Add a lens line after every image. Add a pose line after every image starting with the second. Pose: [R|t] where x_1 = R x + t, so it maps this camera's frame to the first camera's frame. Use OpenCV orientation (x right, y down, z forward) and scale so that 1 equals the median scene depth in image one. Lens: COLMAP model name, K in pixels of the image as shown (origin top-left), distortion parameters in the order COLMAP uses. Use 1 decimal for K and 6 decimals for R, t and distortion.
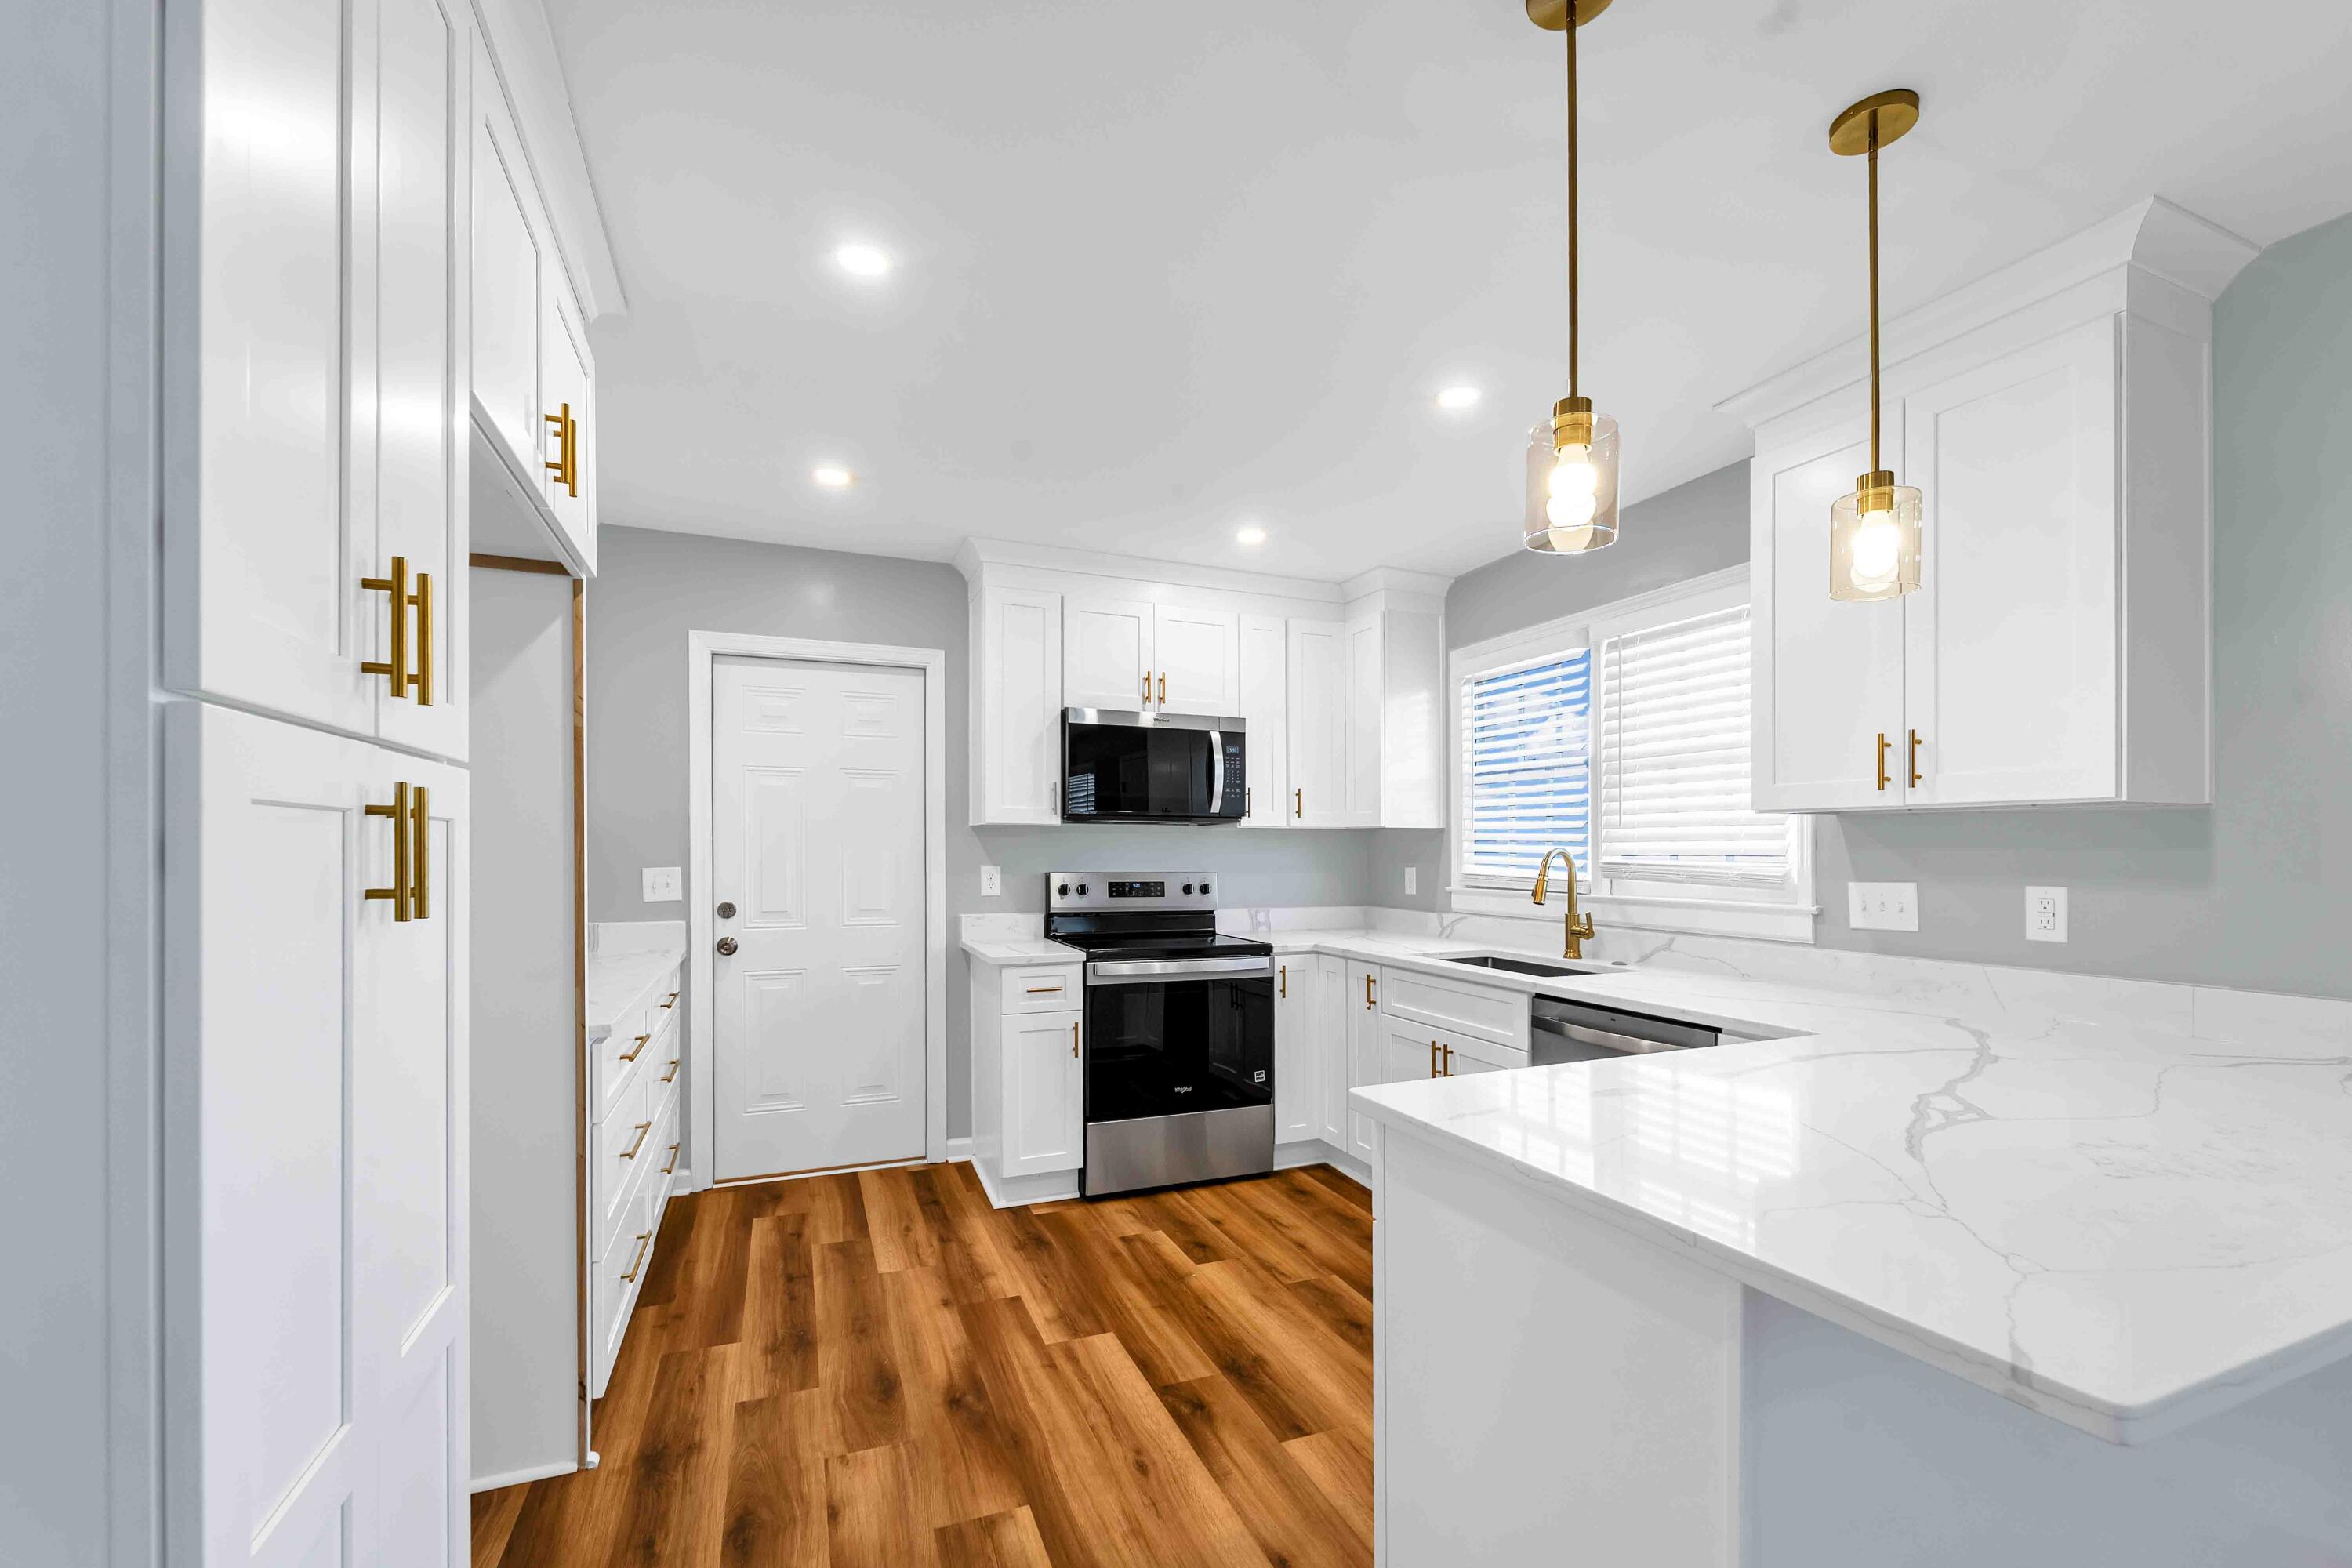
lens RADIAL K [[957.9, 0, 1196.8], [0, 957.9, 845.1], [0, 0, 1]] dist [0.000195, -0.001252]
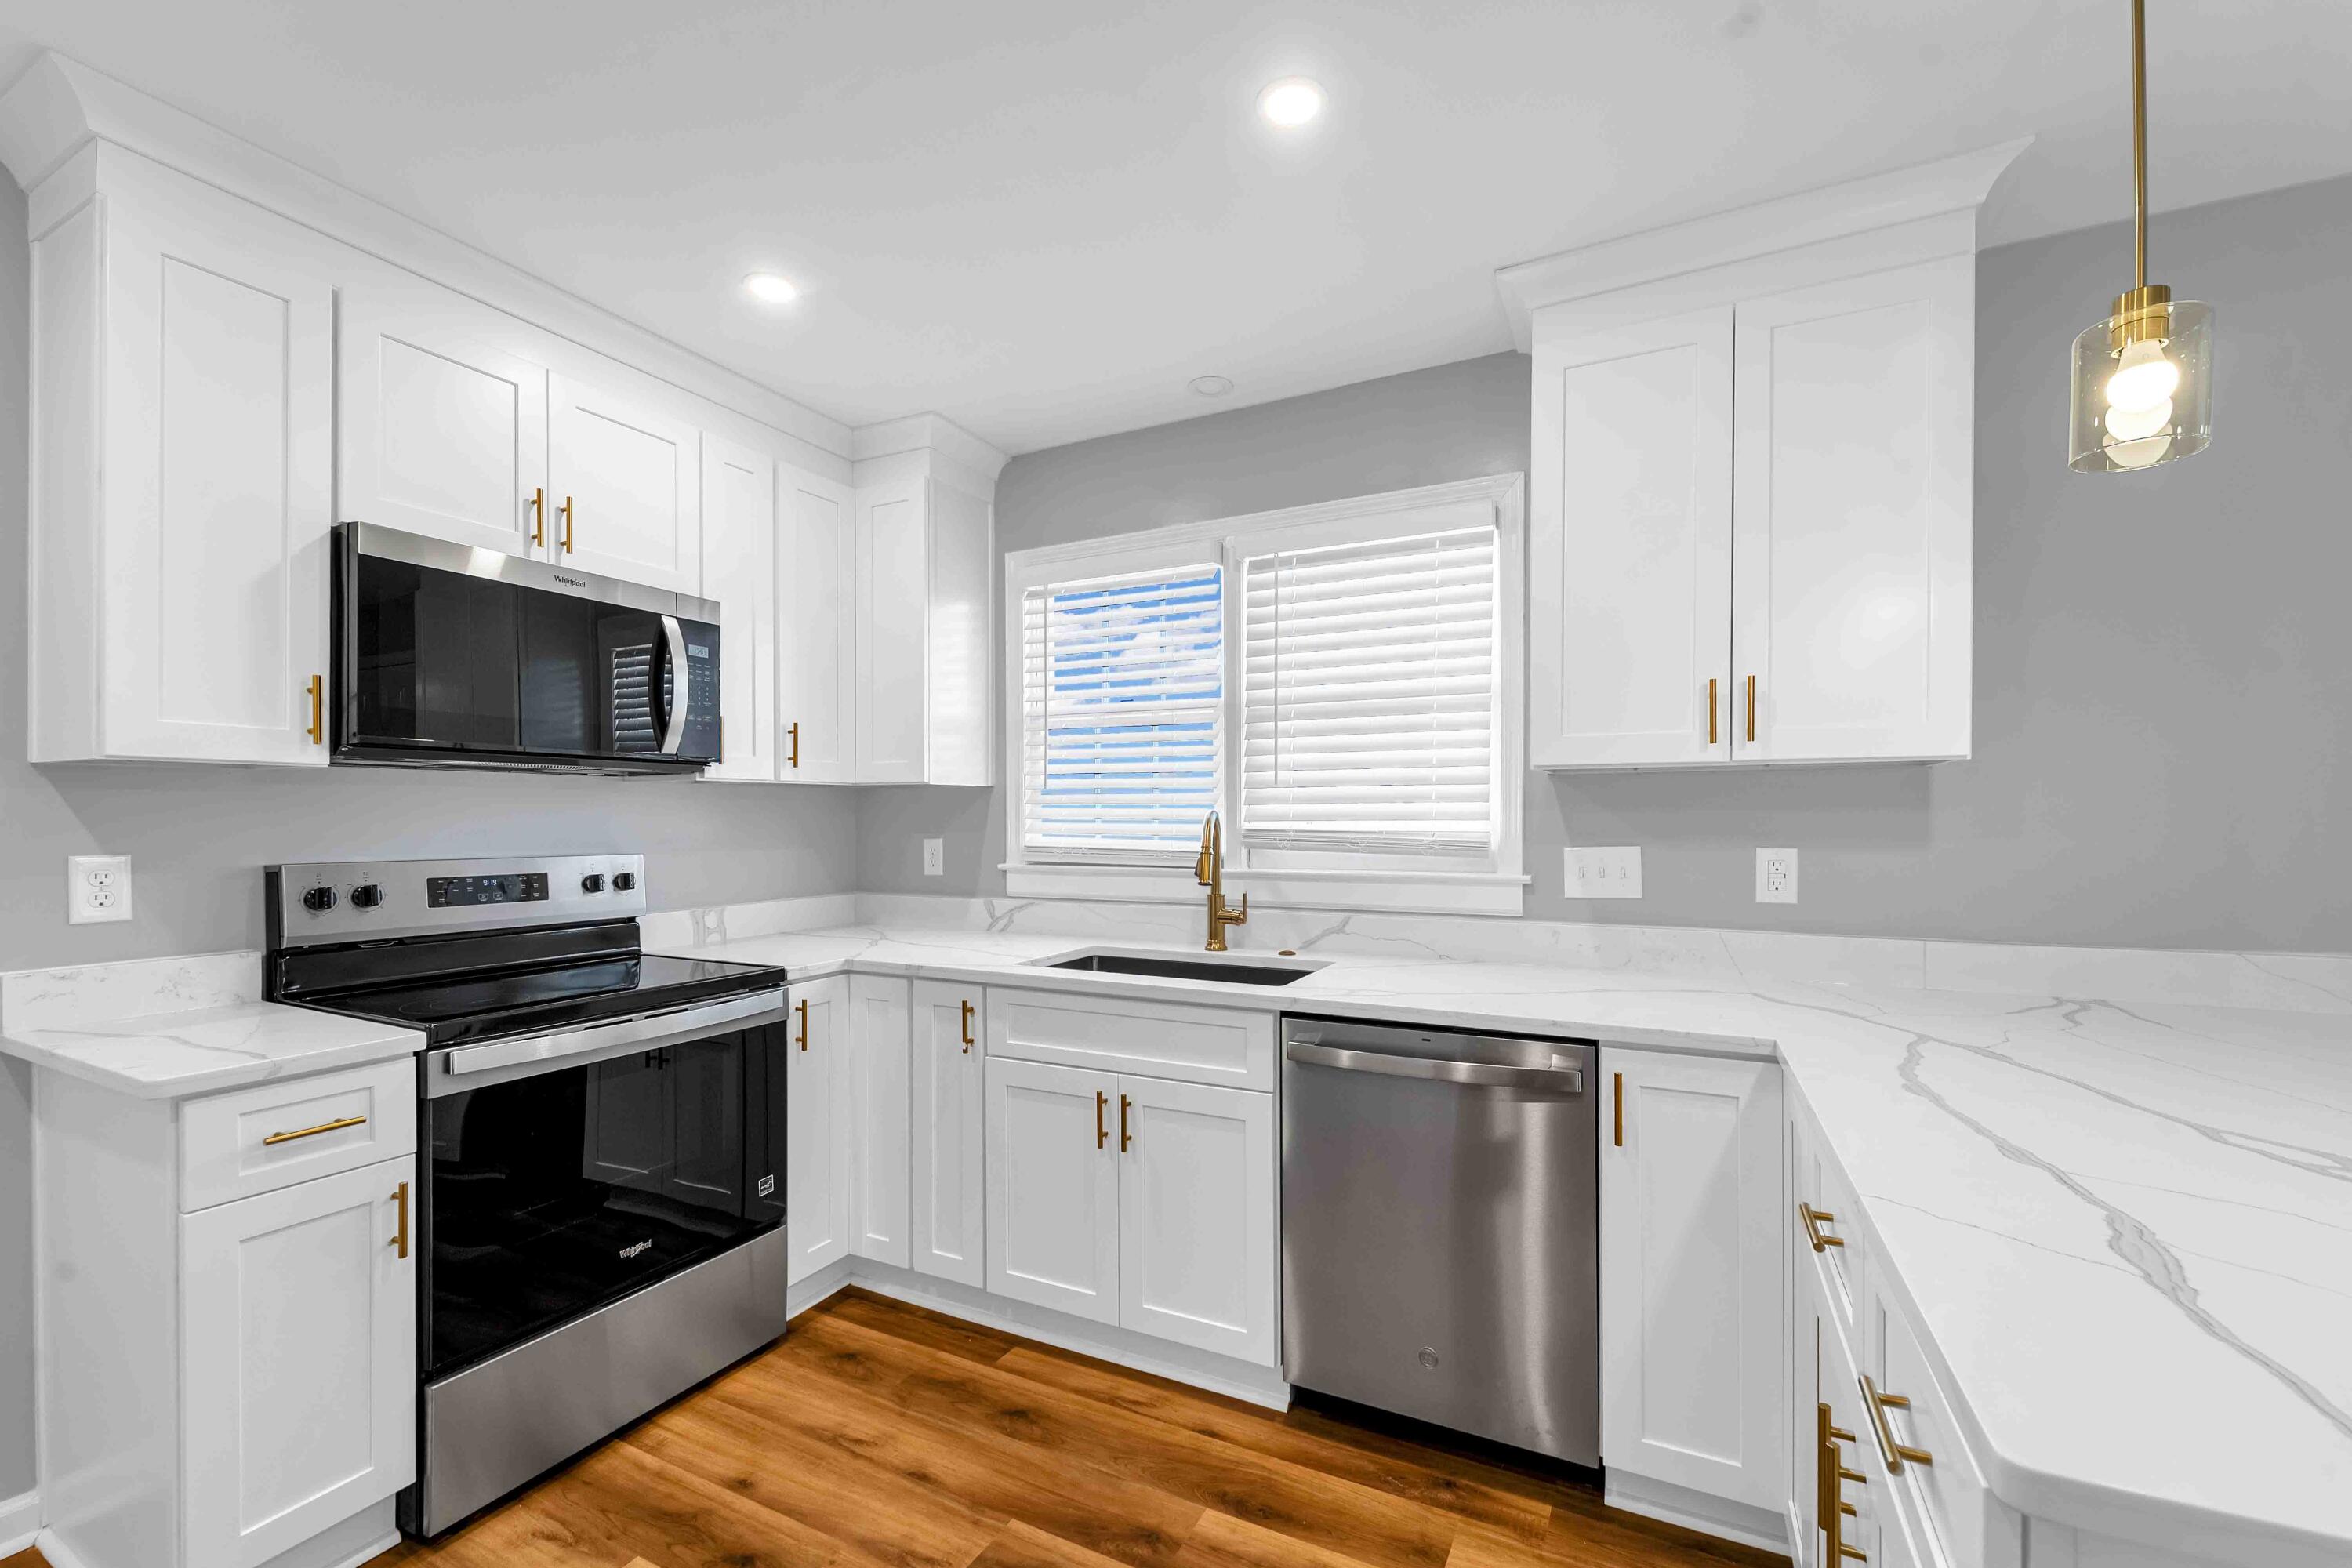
lens RADIAL K [[957.9, 0, 1182.0], [0, 957.9, 810.4], [0, 0, 1]] dist [0.000195, -0.001252]
pose [[0.764487, 0.000401, 0.644639, -0.132652], [0.000999, 0.999998, -0.001807, 0.003192], [-0.644638, 0.002026, 0.764485, 0.381973]]
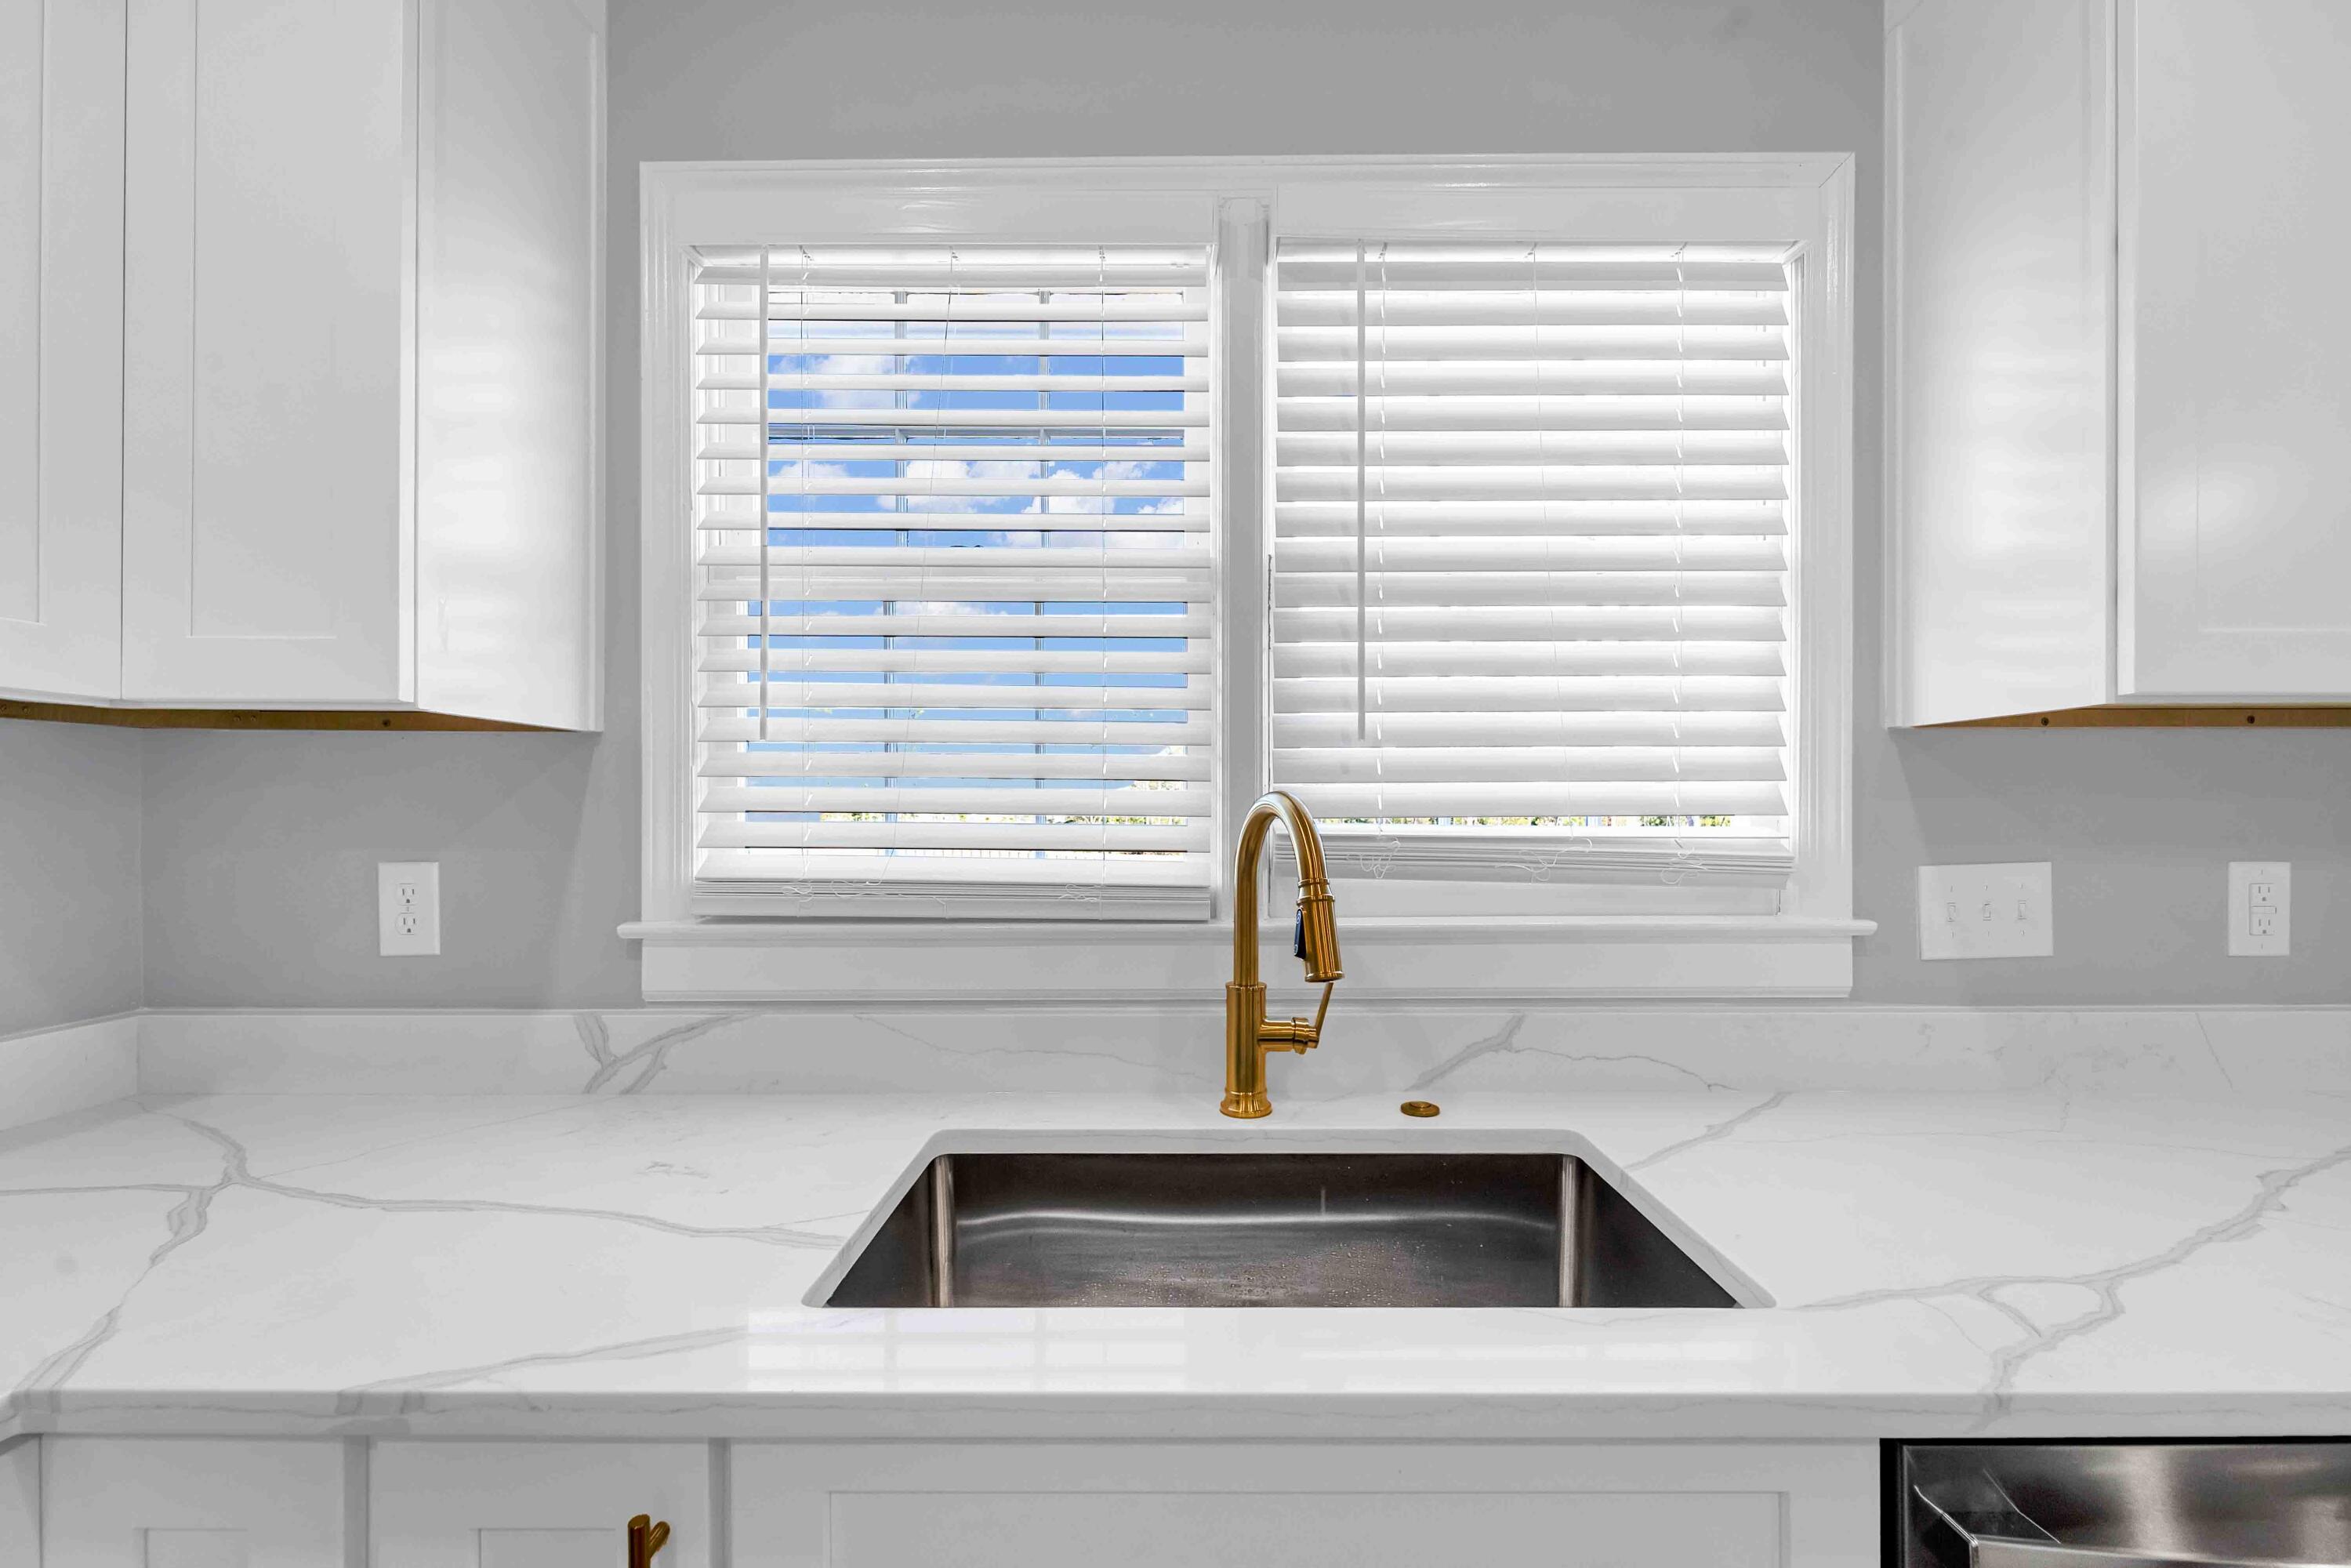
lens RADIAL K [[957.5, 0, 1191.5], [0, 957.5, 805.1], [0, 0, 1]] dist [0.000195, -0.001252]
pose [[0.389076, -0.004781, 0.921193, 0.058227], [-0.001976, 0.999980, 0.006025, 0.003585], [-0.921204, -0.004164, 0.389059, 0.822334]]
